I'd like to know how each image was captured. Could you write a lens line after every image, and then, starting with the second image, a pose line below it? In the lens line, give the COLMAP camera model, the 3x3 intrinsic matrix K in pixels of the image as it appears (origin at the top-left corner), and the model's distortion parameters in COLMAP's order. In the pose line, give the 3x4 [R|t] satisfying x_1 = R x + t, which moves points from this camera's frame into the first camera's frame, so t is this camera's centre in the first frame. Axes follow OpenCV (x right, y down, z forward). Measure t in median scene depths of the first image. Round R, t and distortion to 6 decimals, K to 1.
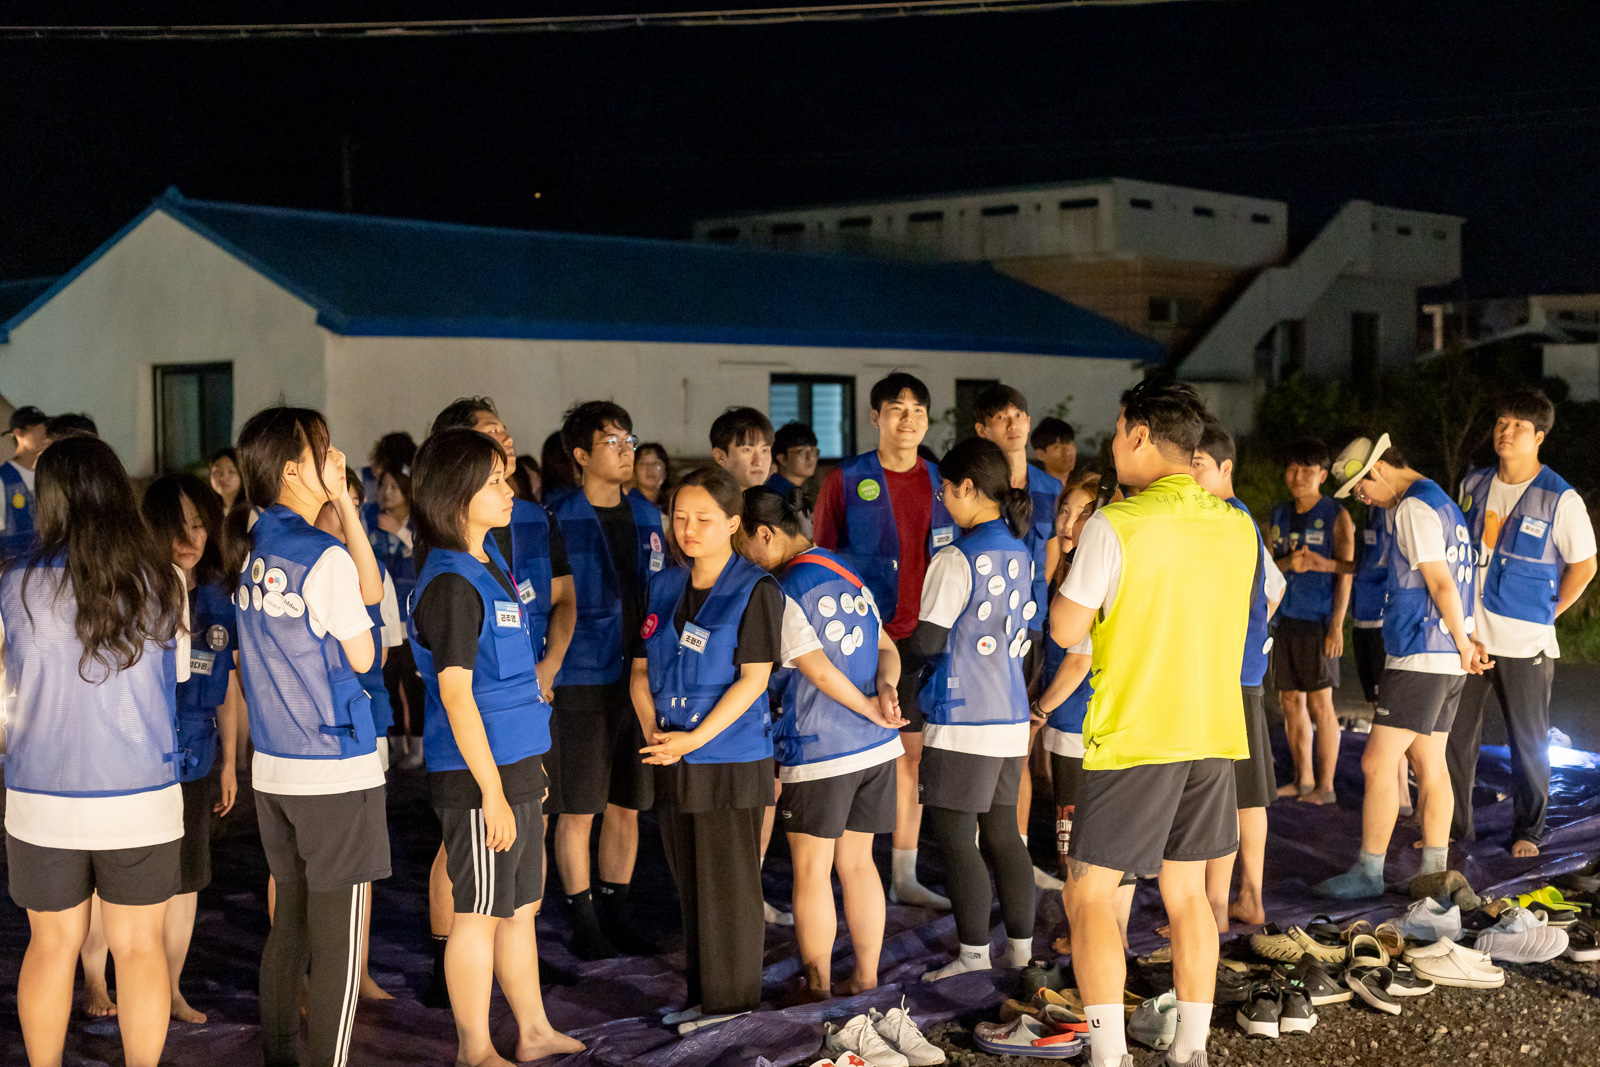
lens RADIAL K [[2321.3, 0, 809.9], [0, 2321.3, 531.5], [0, 0, 1]] dist [0.007245, 0.007972]
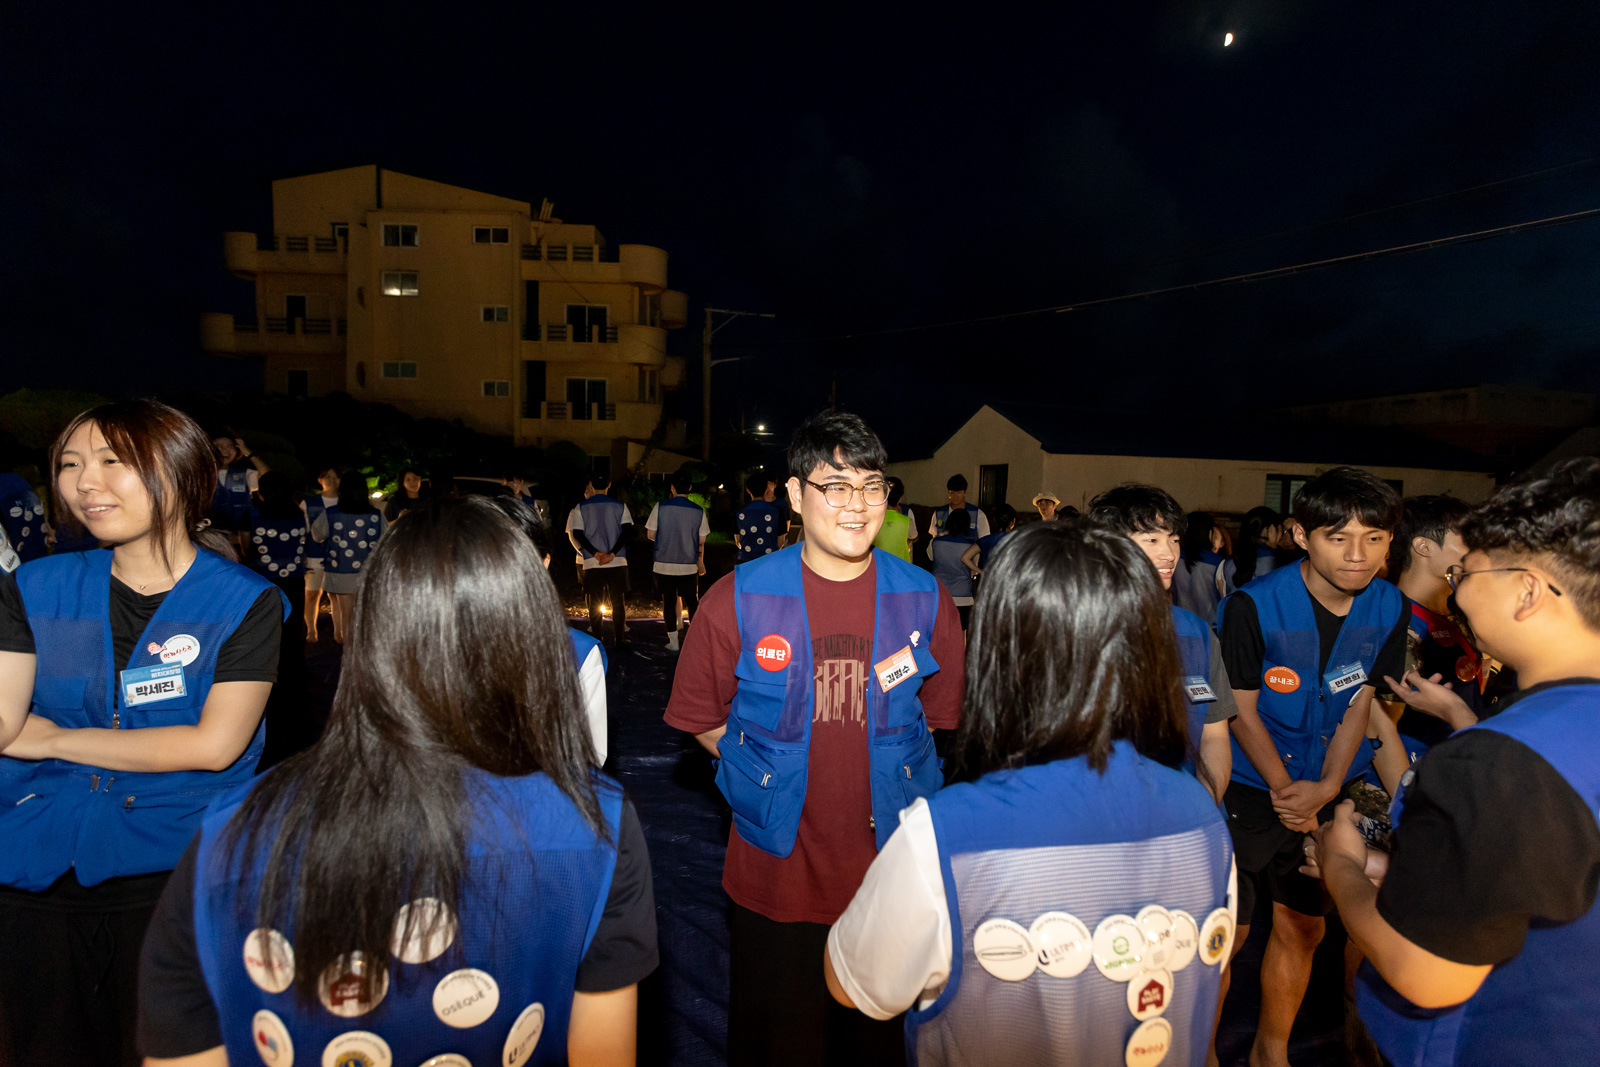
lens RADIAL K [[735.7, 0, 798.6], [0, 735.7, 531.1], [0, 0, 1]] dist [0.009162, -0.000134]
pose [[0.833583, 0.062620, -0.548833, -0.000525], [-0.058444, 0.997975, 0.025098, -0.005675], [0.549294, 0.011155, 0.835555, 0.134848]]
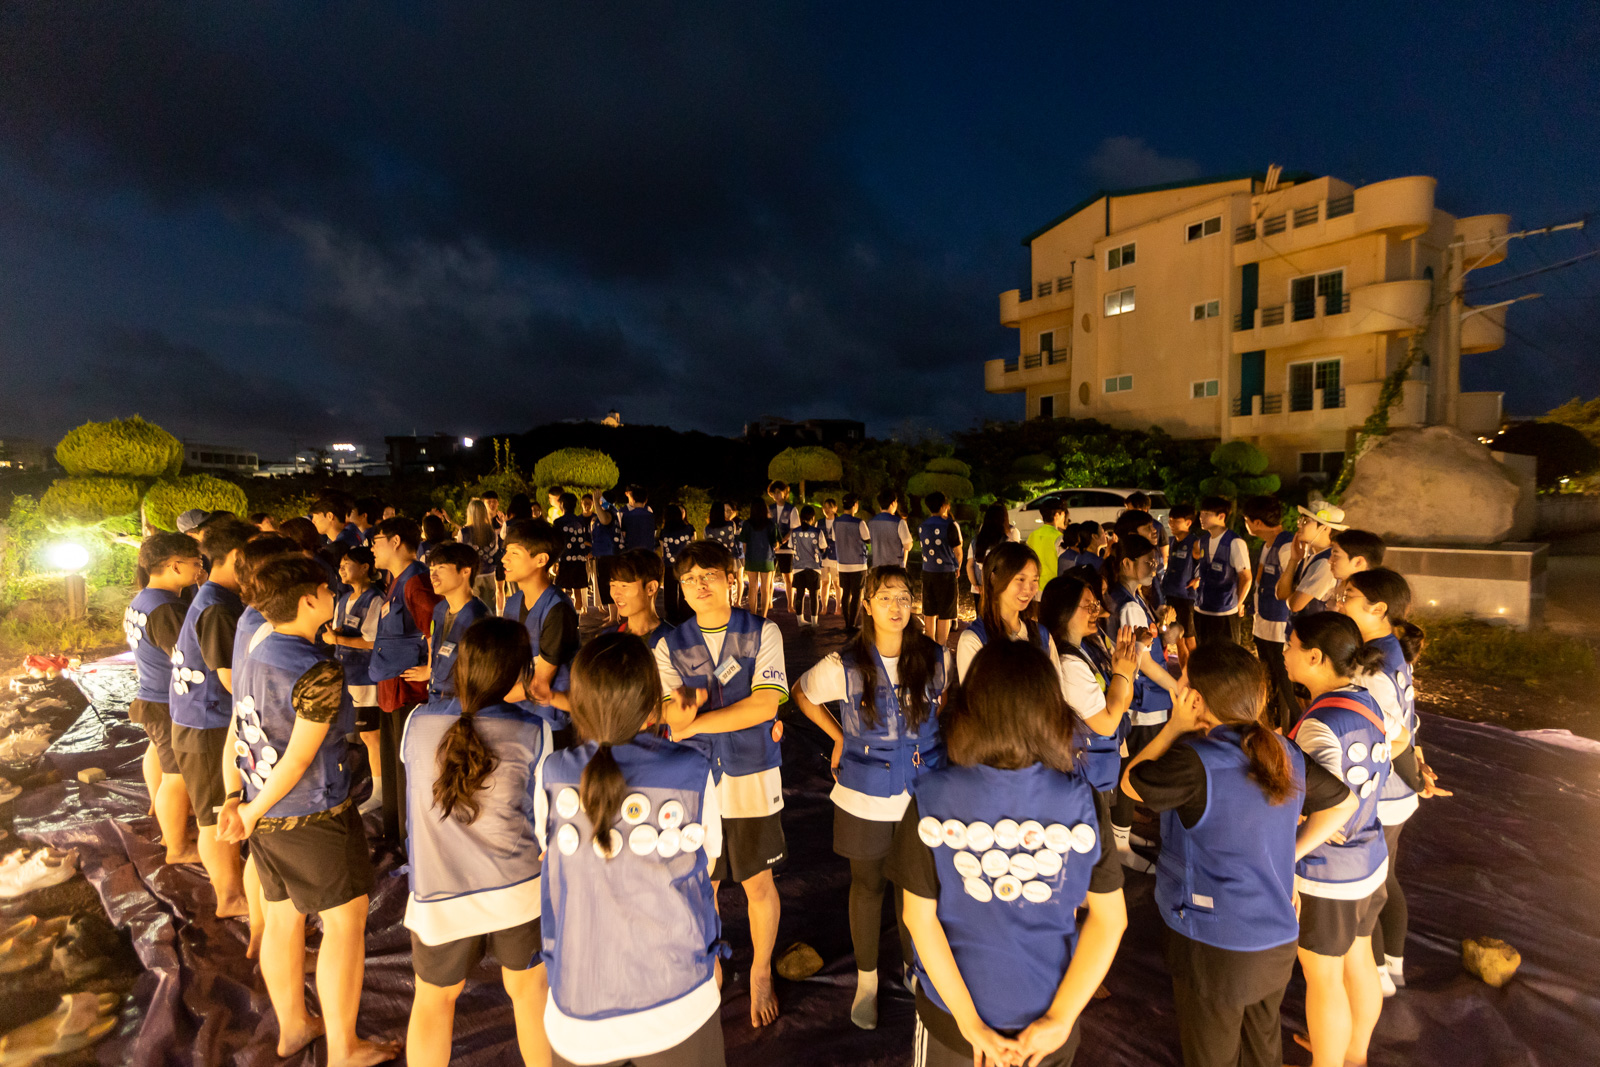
lens RADIAL K [[781.1, 0, 812.0], [0, 781.1, 534.2], [0, 0, 1]] dist [0.001015, -0.000002]
pose [[-0.030354, 0.071401, -0.996986, 0.085801], [-0.031570, 0.996879, 0.072355, -0.015635], [0.999041, 0.033671, -0.028005, 0.228566]]
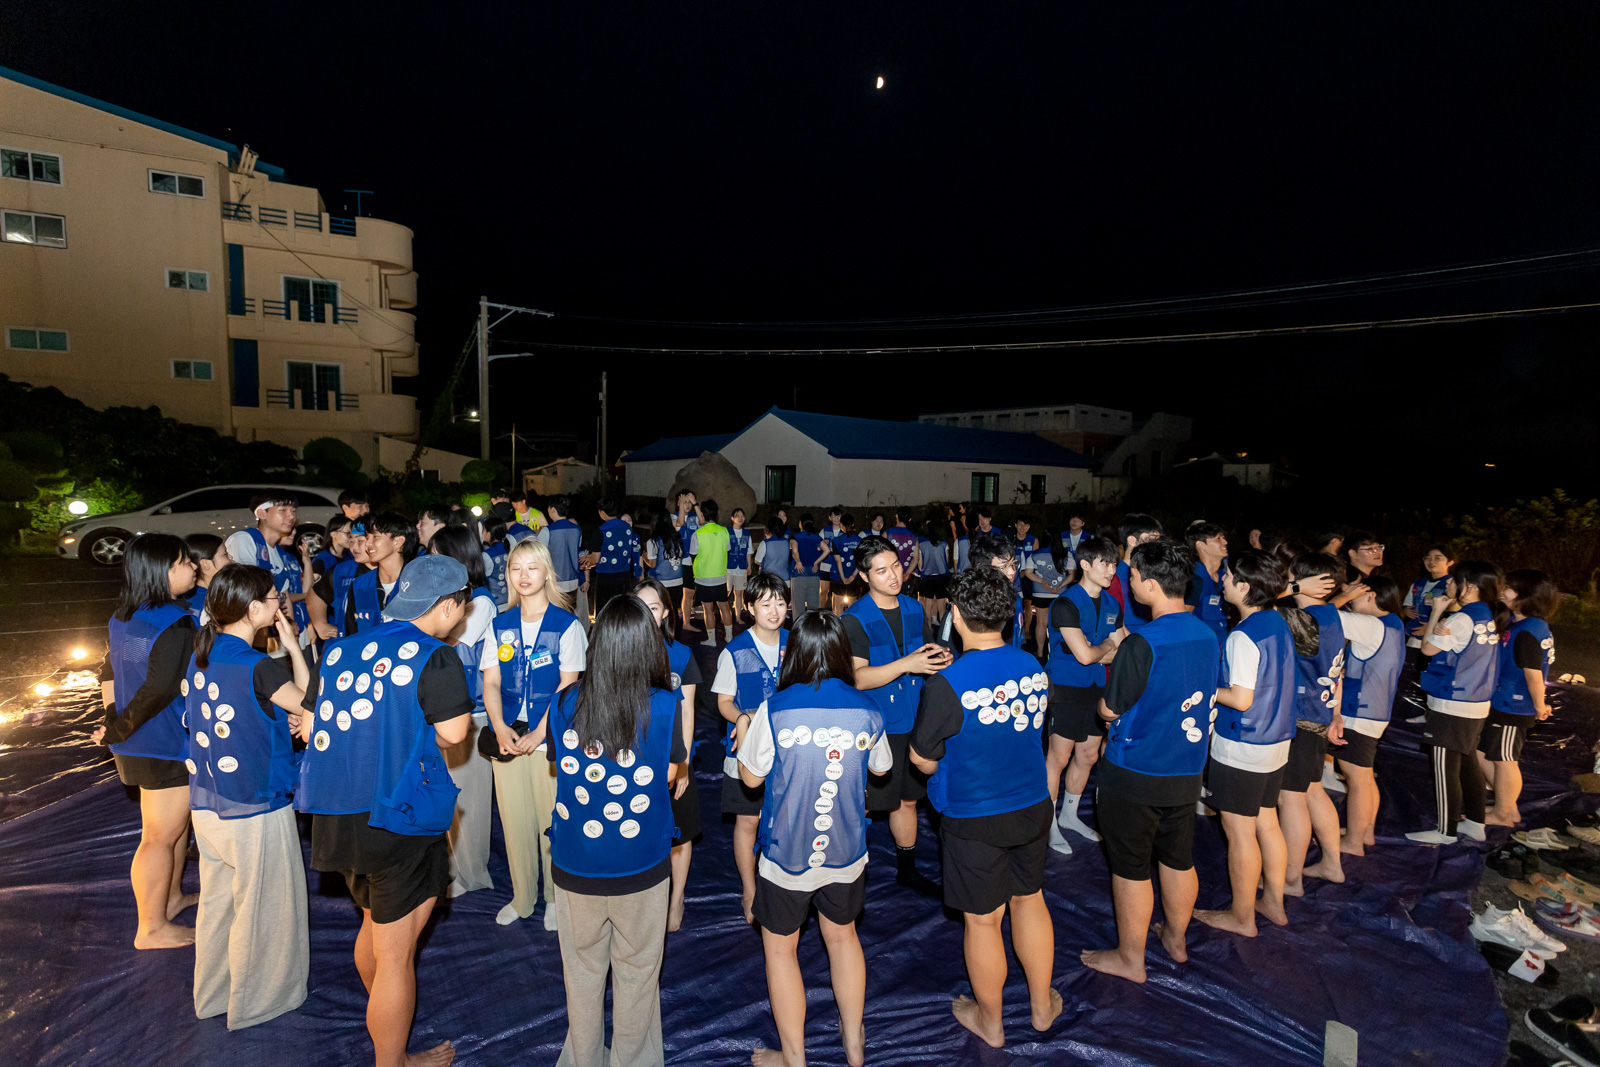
lens RADIAL K [[735.7, 0, 798.6], [0, 735.7, 531.1], [0, 0, 1]] dist [0.009162, -0.000134]
pose [[0.987528, 0.036852, -0.153072, -0.059125], [-0.032722, 0.999032, 0.029415, -0.011072], [0.154008, -0.024040, 0.987777, 0.050965]]
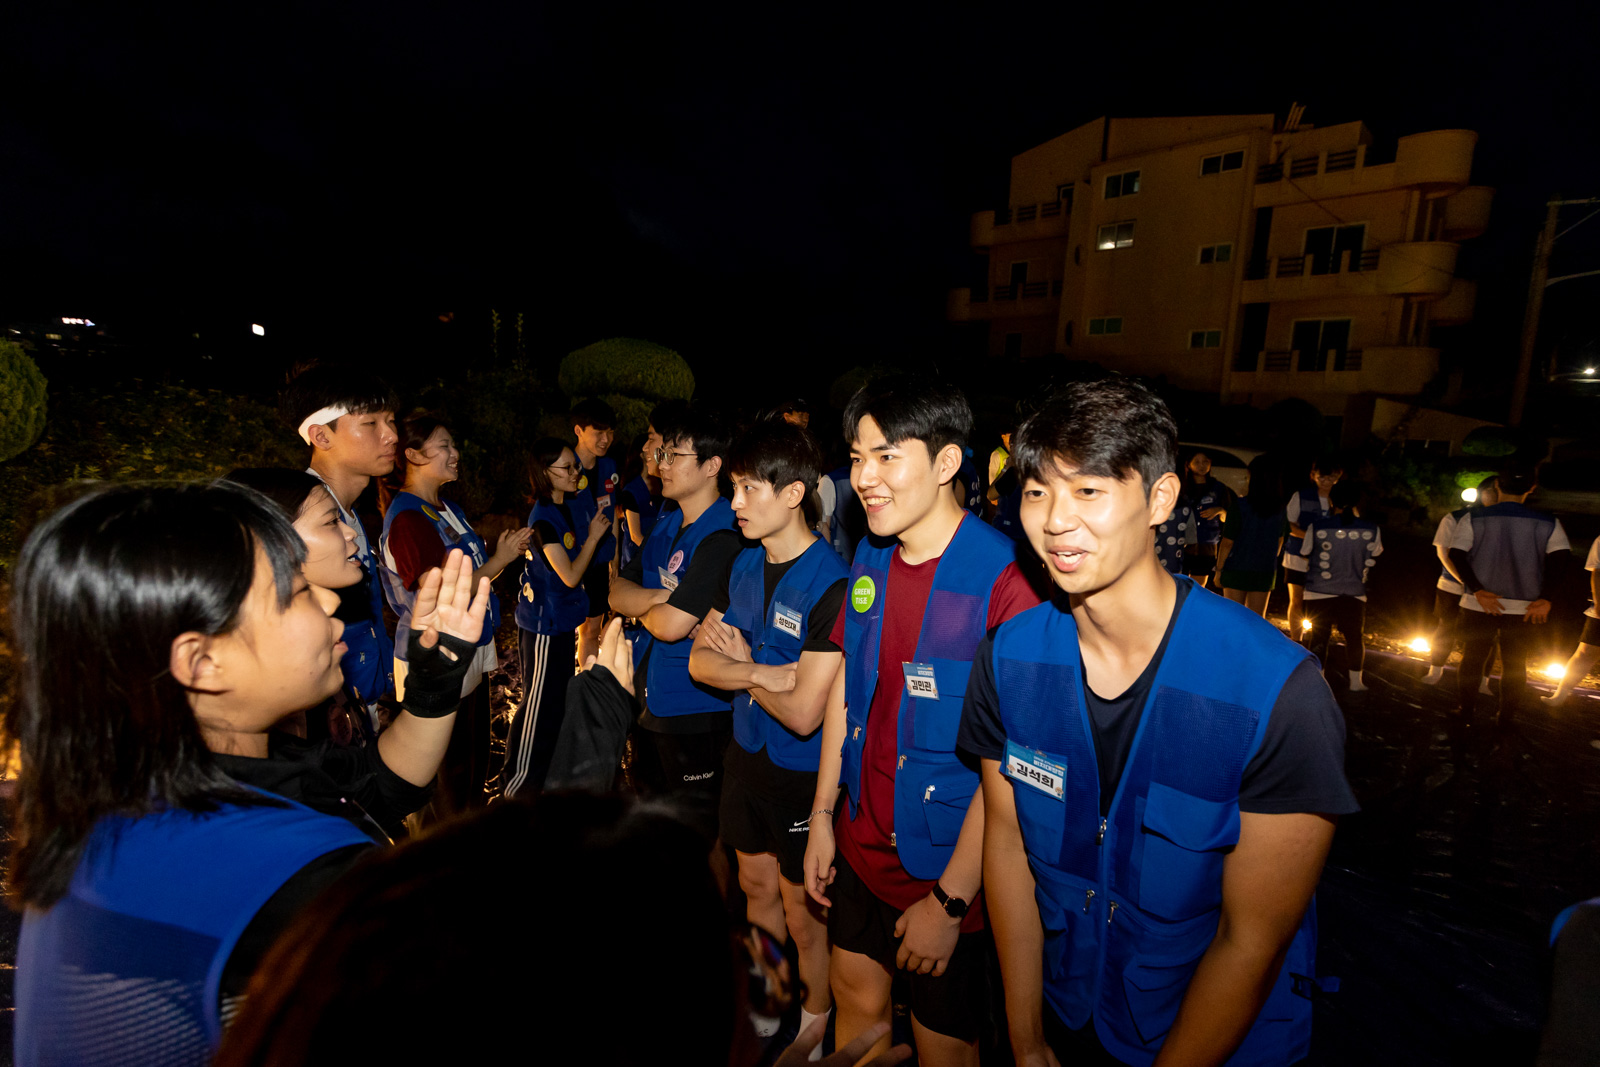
lens RADIAL K [[768.2, 0, 823.6], [0, 768.2, 528.7], [0, 0, 1]] dist [0.007886, -0.000773]
pose [[0.186988, 0.160324, -0.969191, -0.032213], [-0.099012, 0.984644, 0.143778, -0.009587], [0.977360, 0.069077, 0.199990, 0.123494]]
